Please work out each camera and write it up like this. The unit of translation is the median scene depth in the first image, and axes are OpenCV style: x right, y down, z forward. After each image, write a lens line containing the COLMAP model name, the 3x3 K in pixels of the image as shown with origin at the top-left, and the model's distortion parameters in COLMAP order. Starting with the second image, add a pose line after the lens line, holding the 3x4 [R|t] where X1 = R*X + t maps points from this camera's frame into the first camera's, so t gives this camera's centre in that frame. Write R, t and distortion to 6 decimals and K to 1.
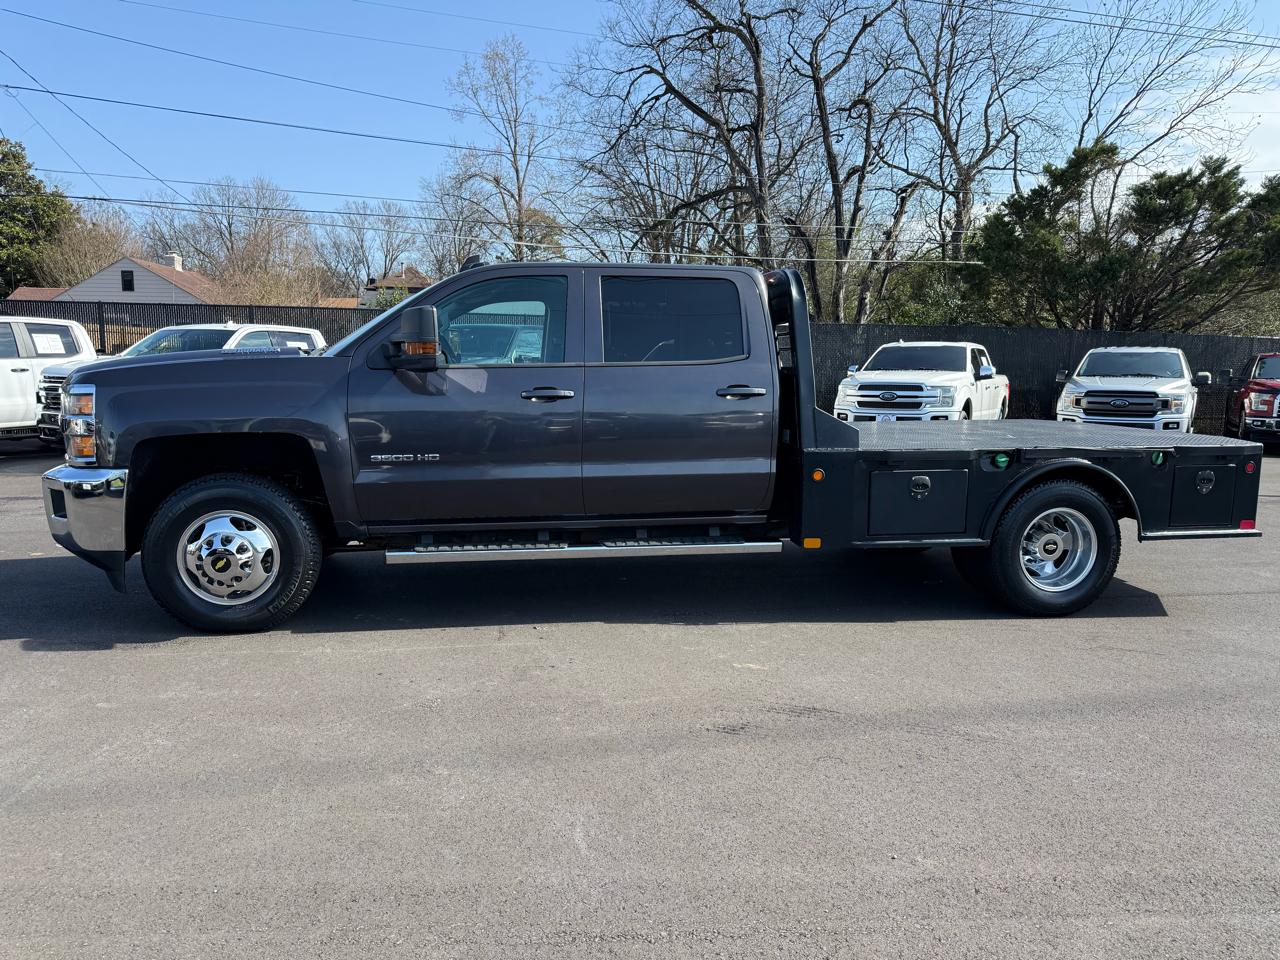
lens RADIAL K [[887.4, 0, 648.1], [0, 887.4, 496.6], [0, 0, 1]] dist [0.032933, -0.034182]
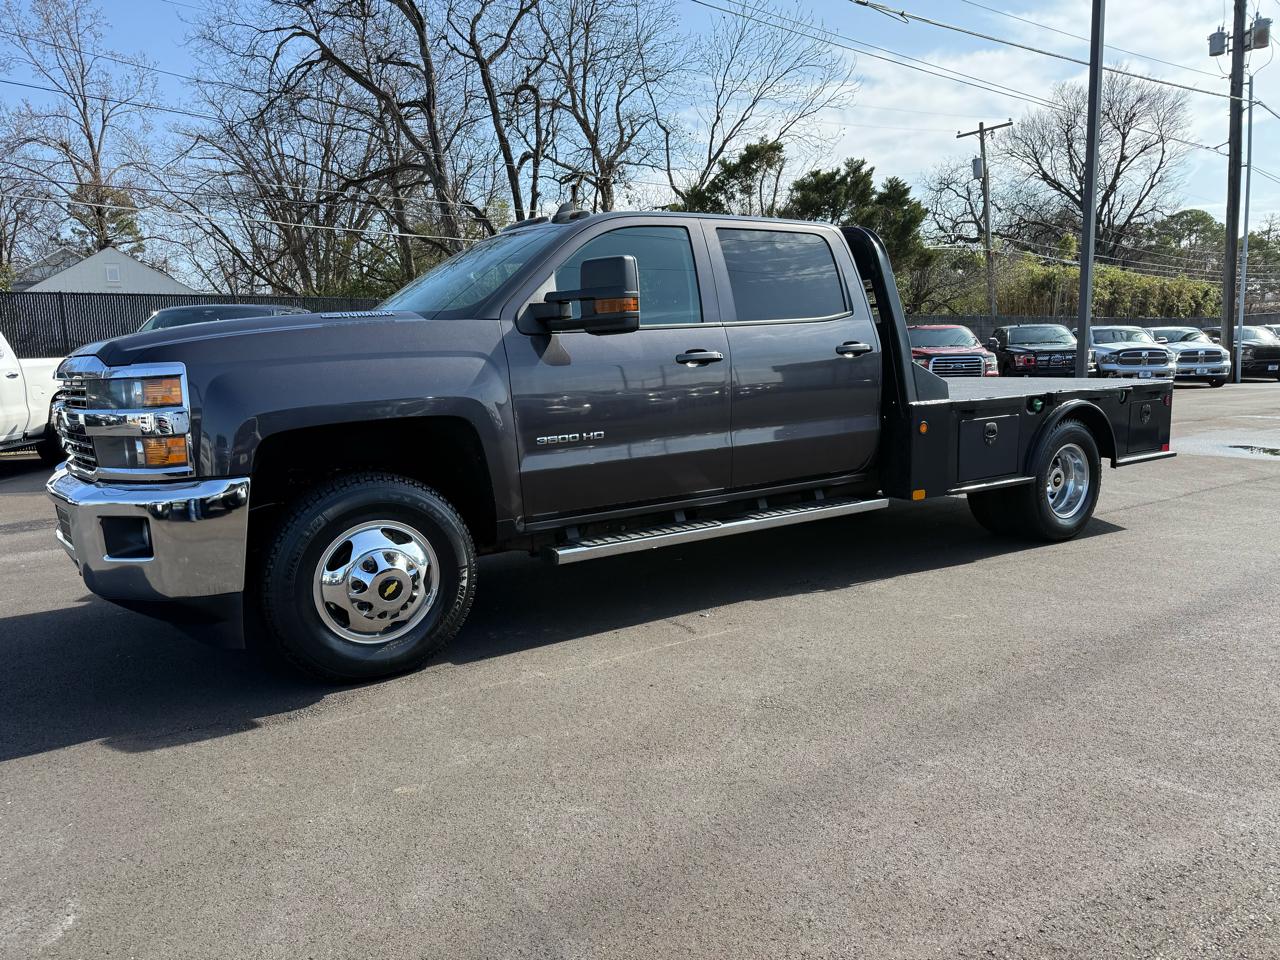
lens RADIAL K [[887.4, 0, 648.1], [0, 887.4, 496.6], [0, 0, 1]] dist [0.032933, -0.034182]
pose [[0.912223, -0.098366, 0.397709, -0.110396], [0.094342, 0.995096, 0.029727, -0.001164], [-0.398683, 0.010403, 0.917030, 0.039644]]
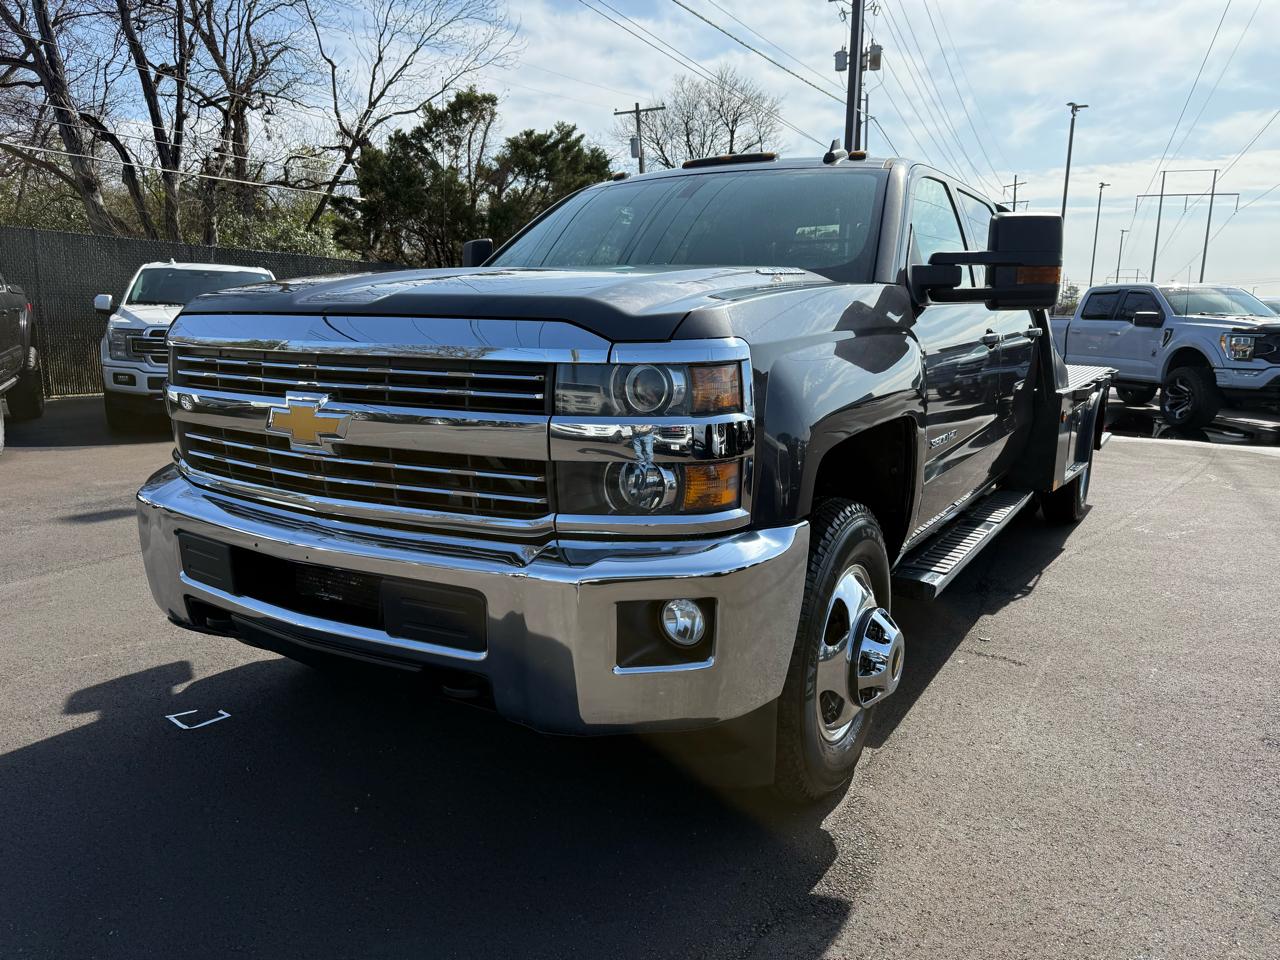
lens RADIAL K [[891.9, 0, 633.1], [0, 891.9, 482.1], [0, 0, 1]] dist [0.054881, -0.078014]
pose [[0.675831, -0.133373, 0.724889, -0.186985], [0.097809, 0.991022, 0.091150, -0.019369], [-0.730538, 0.009299, 0.682808, 0.143146]]
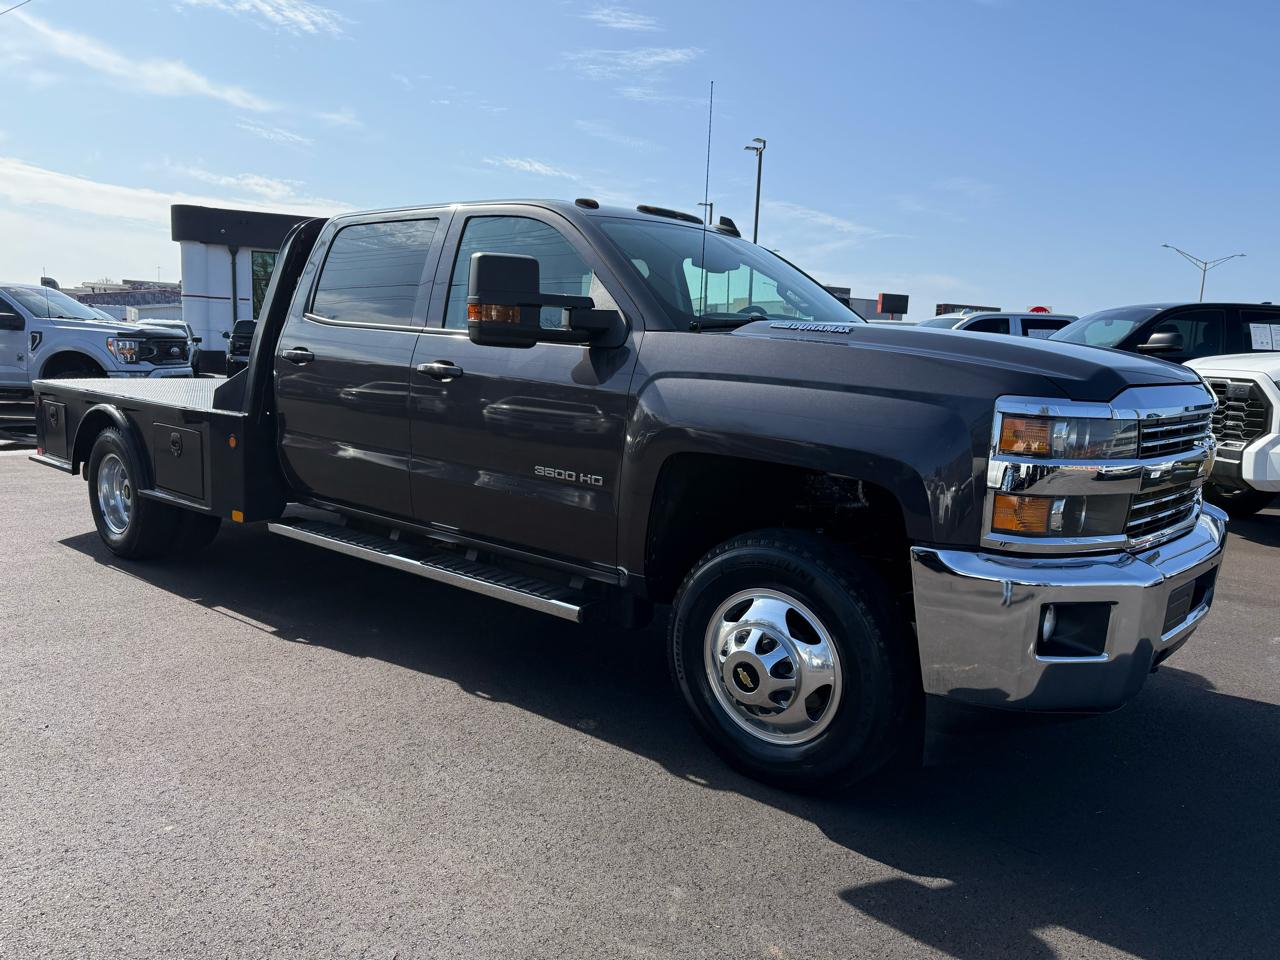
lens RADIAL K [[891.9, 0, 633.1], [0, 891.9, 482.1], [0, 0, 1]] dist [0.054881, -0.078014]
pose [[-0.642033, -0.146451, 0.752560, -0.186014], [0.052755, 0.970821, 0.233932, -0.052369], [-0.764860, 0.189894, -0.615572, 0.371941]]
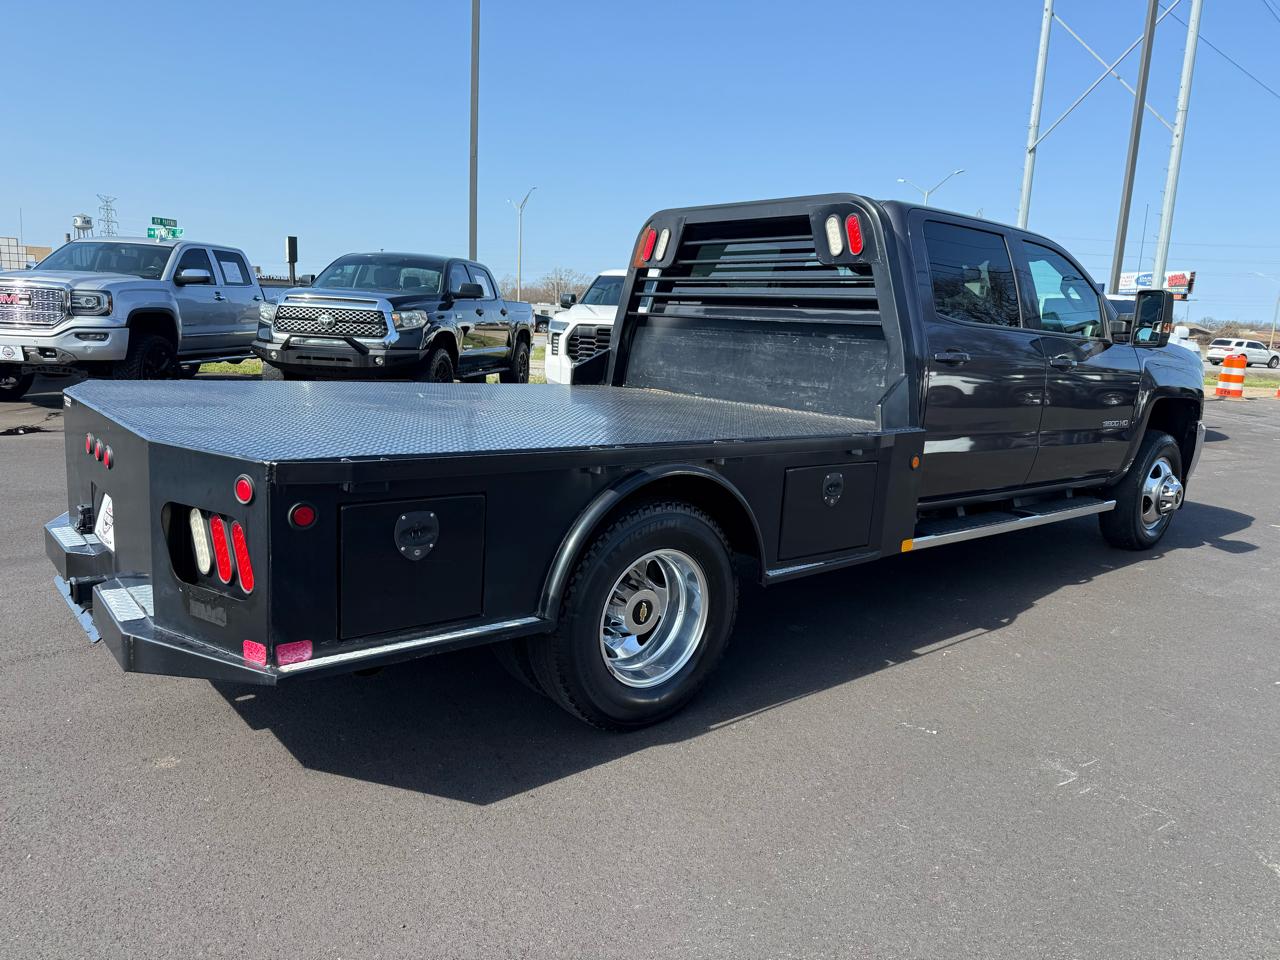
lens RADIAL K [[893.4, 0, 643.8], [0, 893.4, 476.7], [0, 0, 1]] dist [0.044761, -0.056903]
pose [[-0.871844, 0.022943, -0.489245, 0.153310], [-0.126857, 0.954238, 0.270810, -0.056250], [0.473070, 0.298168, -0.829036, 0.434399]]
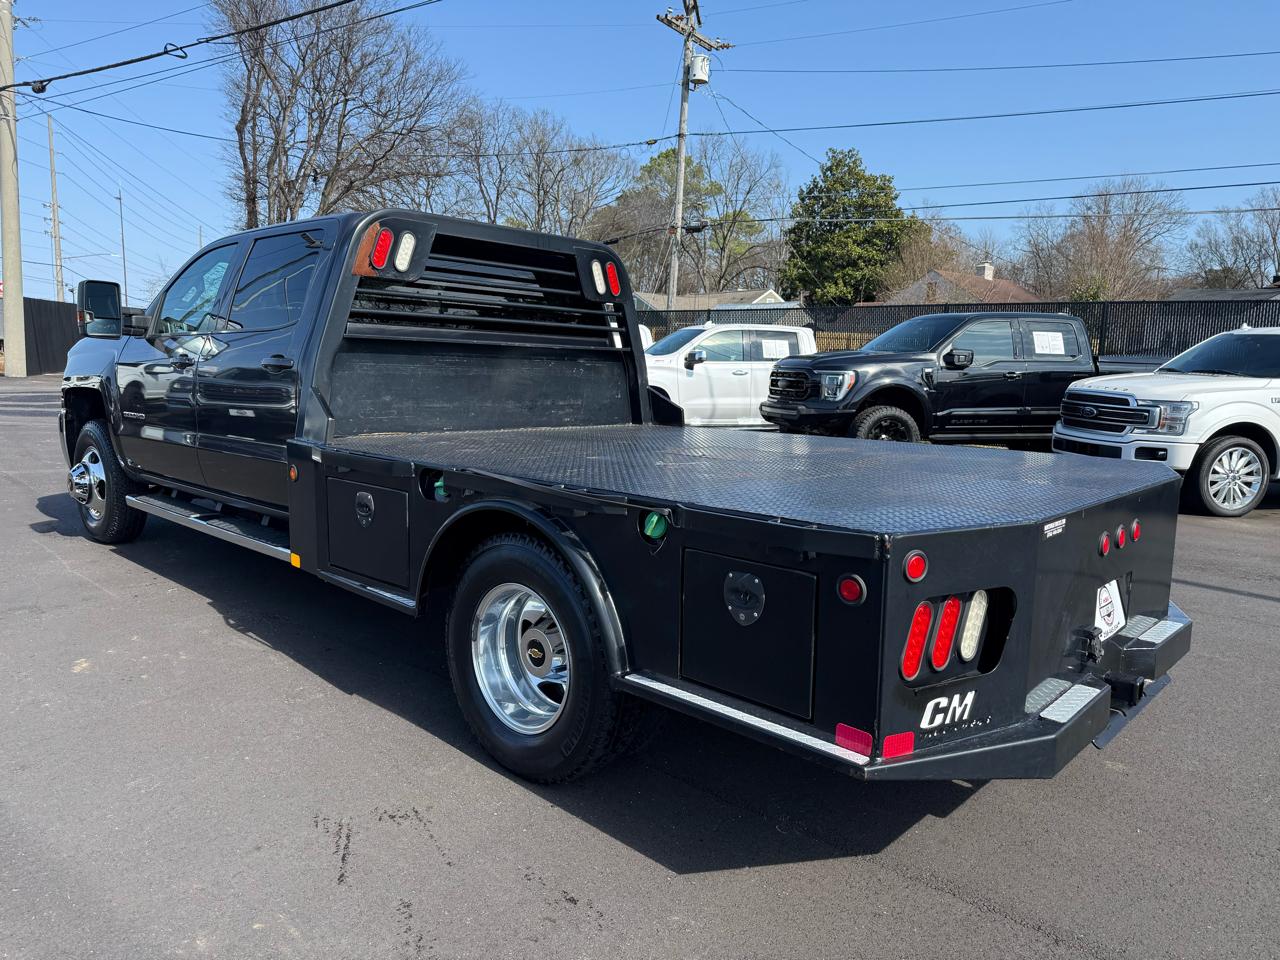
lens RADIAL K [[891.9, 0, 633.1], [0, 891.9, 482.1], [0, 0, 1]] dist [0.054881, -0.078014]
pose [[0.587619, 0.101440, -0.802753, 0.215548], [-0.118596, 0.992193, 0.038566, -0.017952], [0.800399, 0.072541, 0.595063, 0.165592]]
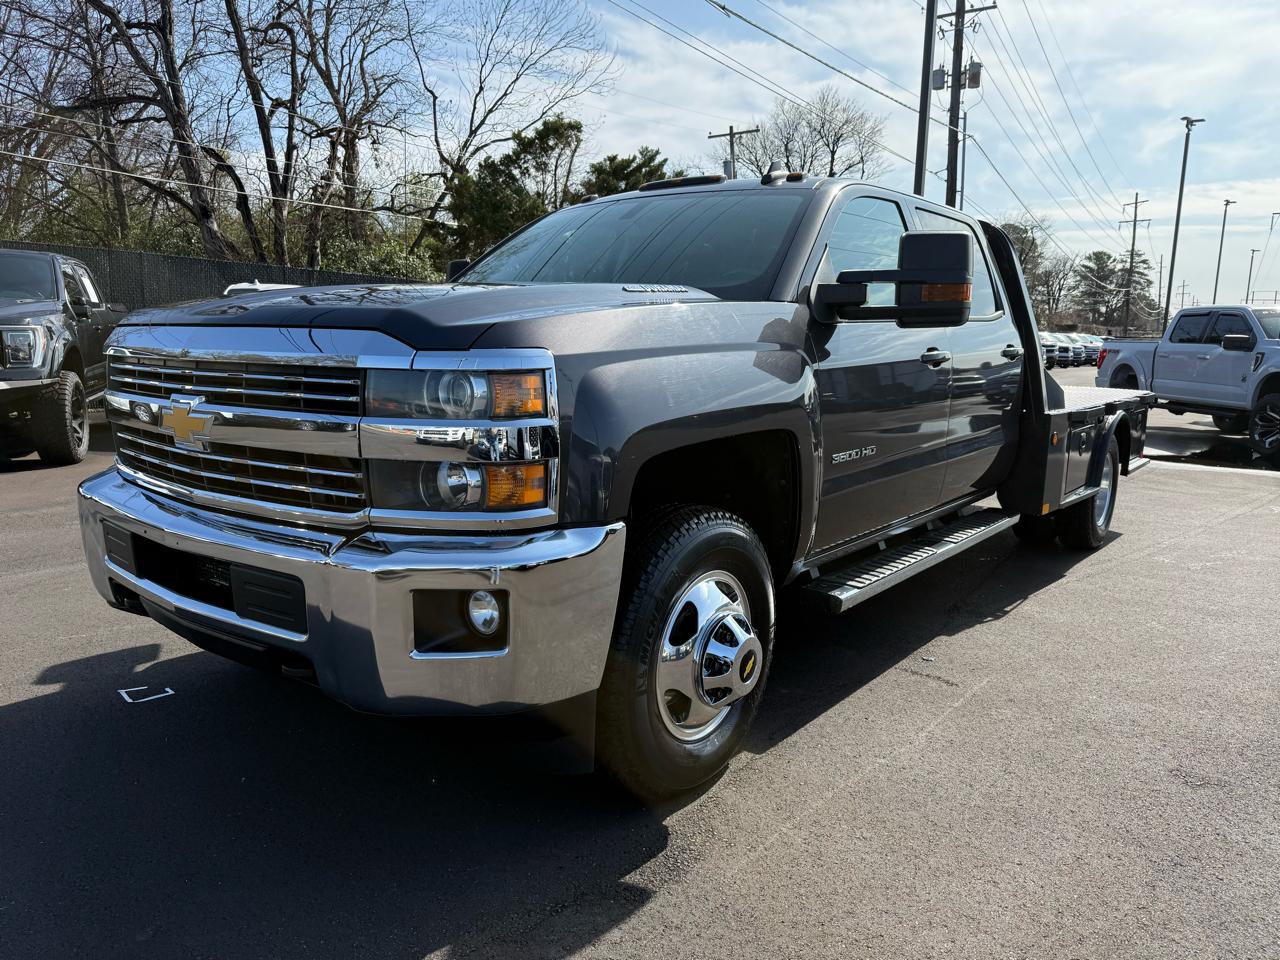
lens RADIAL K [[891.9, 0, 633.1], [0, 891.9, 482.1], [0, 0, 1]] dist [0.054881, -0.078014]
pose [[0.754110, -0.099942, 0.649099, -0.170770], [0.081324, 0.994957, 0.058714, -0.015366], [-0.651693, 0.008511, 0.758435, 0.119501]]
